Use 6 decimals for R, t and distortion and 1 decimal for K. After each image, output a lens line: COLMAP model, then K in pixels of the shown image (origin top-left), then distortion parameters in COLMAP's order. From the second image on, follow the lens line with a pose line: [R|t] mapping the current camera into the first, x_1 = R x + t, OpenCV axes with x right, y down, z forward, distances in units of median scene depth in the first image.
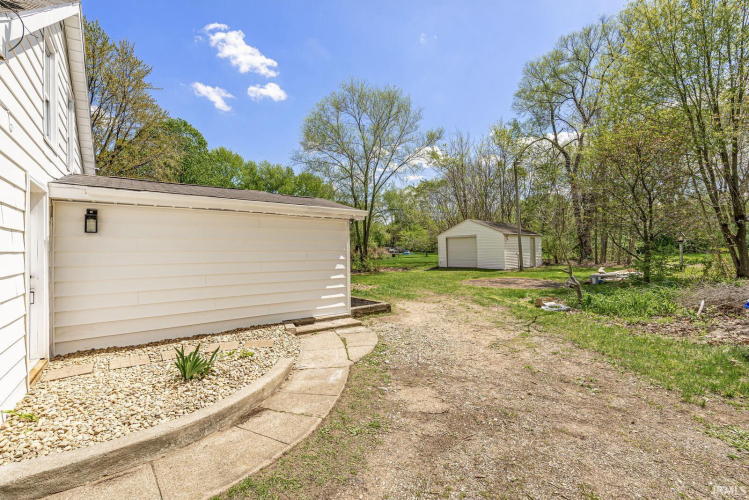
lens RADIAL K [[314.7, 0, 374.5], [0, 314.7, 250.0], [0, 0, 1]] dist [-0.000007, -0.000002]
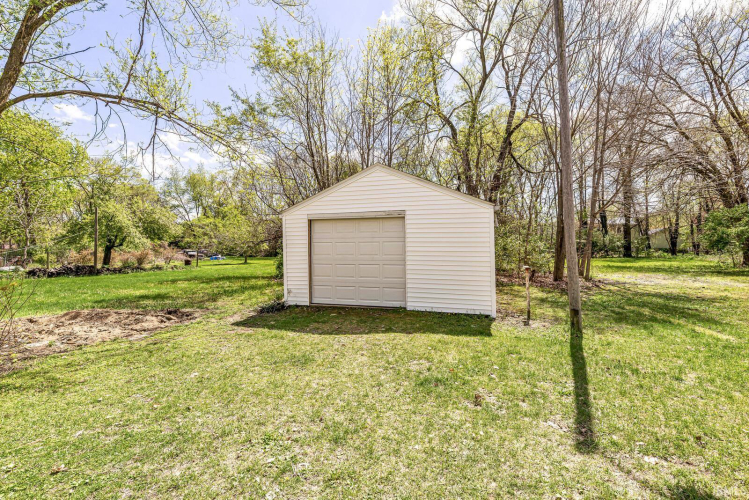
lens RADIAL K [[321.5, 0, 374.5], [0, 321.5, 250.0], [0, 0, 1]] dist [0.000056, -0.000001]
pose [[0.854955, 0.026917, 0.518004, 0.107520], [-0.018556, 0.999601, -0.021316, 0.001540], [-0.518371, 0.008612, 0.855113, 0.660201]]
